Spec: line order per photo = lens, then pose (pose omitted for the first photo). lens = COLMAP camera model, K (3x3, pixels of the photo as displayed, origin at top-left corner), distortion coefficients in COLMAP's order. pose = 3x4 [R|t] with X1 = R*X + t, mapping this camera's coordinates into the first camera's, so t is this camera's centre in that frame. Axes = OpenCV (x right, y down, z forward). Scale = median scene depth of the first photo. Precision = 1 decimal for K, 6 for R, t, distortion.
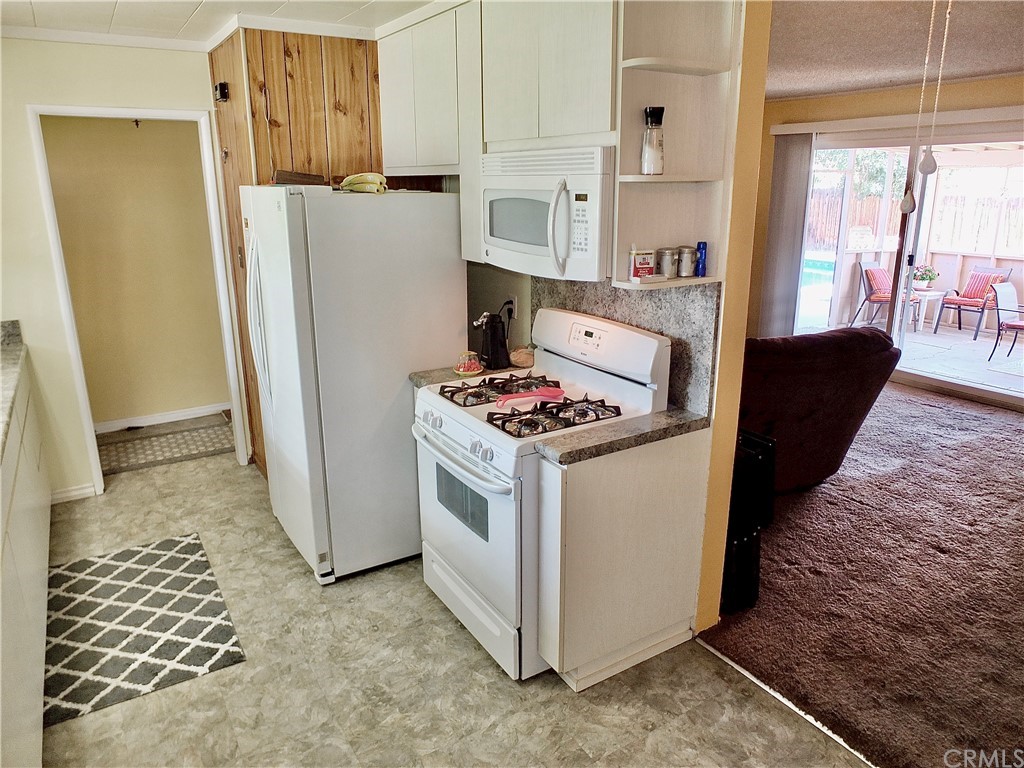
lens RADIAL K [[706.5, 0, 508.8], [0, 706.5, 376.0], [0, 0, 1]] dist [-0.002252, 0.003644]
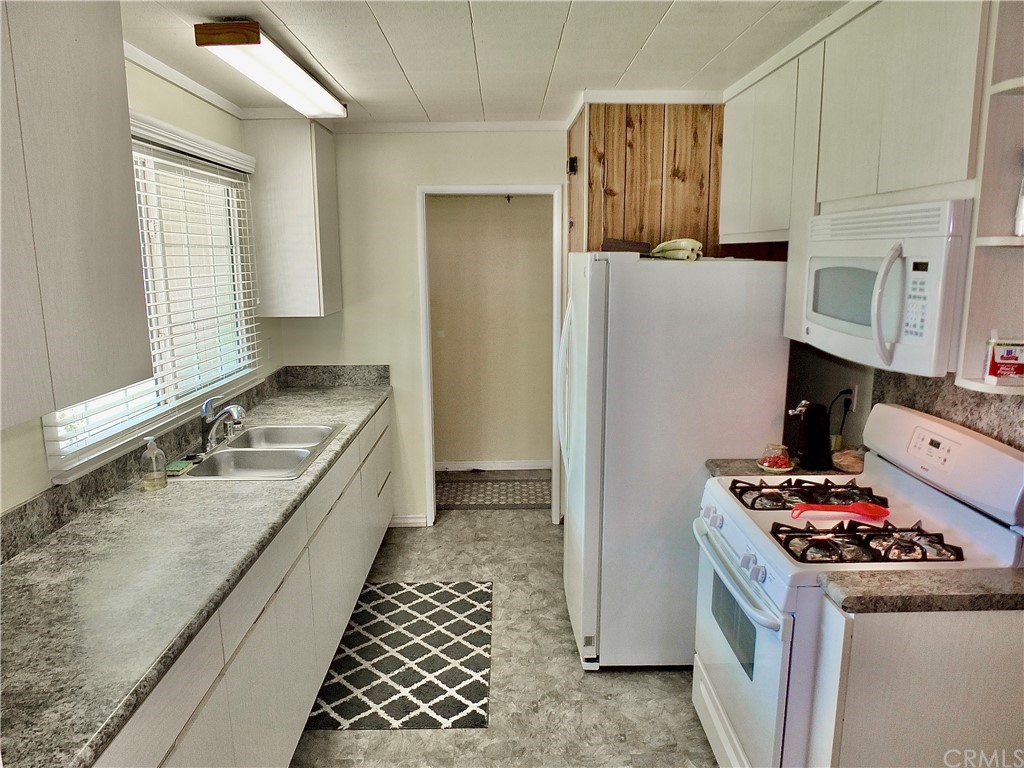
lens RADIAL K [[708.0, 0, 512.0], [0, 708.0, 384.0], [0, 0, 1]] dist [-0.026243, 0.029102]
pose [[0.861651, 0.094385, -0.498647, 0.088626], [-0.136916, 0.989354, -0.049320, -0.021909], [0.488683, 0.110769, 0.865401, 0.105623]]
